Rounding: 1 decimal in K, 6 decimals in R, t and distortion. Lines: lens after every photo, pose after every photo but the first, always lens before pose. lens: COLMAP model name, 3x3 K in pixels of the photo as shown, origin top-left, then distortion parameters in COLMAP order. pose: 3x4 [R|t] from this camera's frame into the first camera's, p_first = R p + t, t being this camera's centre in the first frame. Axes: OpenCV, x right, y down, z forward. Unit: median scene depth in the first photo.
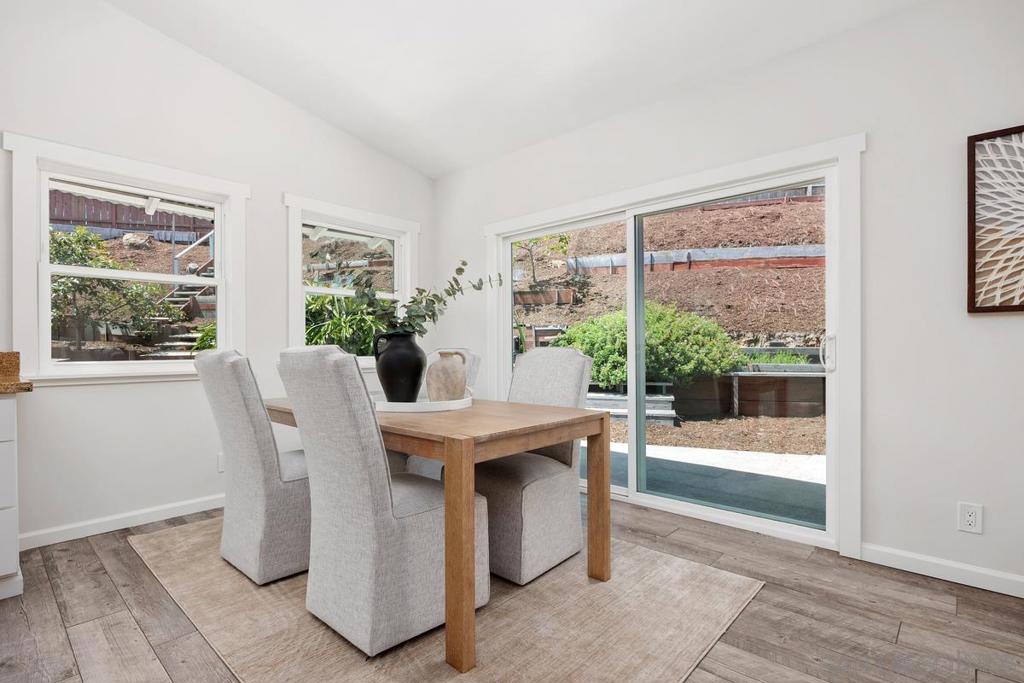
lens RADIAL K [[498.3, 0, 515.9], [0, 498.3, 344.3], [0, 0, 1]] dist [-0.016909, 0.000913]
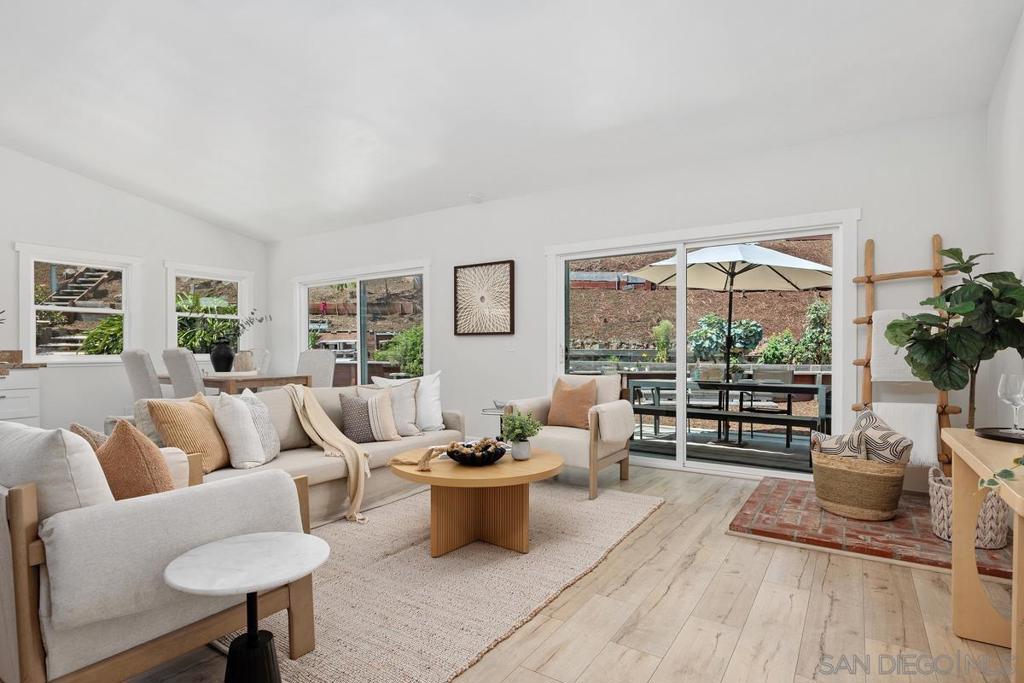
lens RADIAL K [[520.6, 0, 505.7], [0, 520.6, 351.2], [0, 0, 1]] dist [-0.006145, -0.002113]
pose [[0.988828, 0.002336, 0.149045, 0.430234], [-0.003915, 0.999939, 0.010301, -0.005701], [-0.149012, -0.010769, 0.988777, -0.948936]]
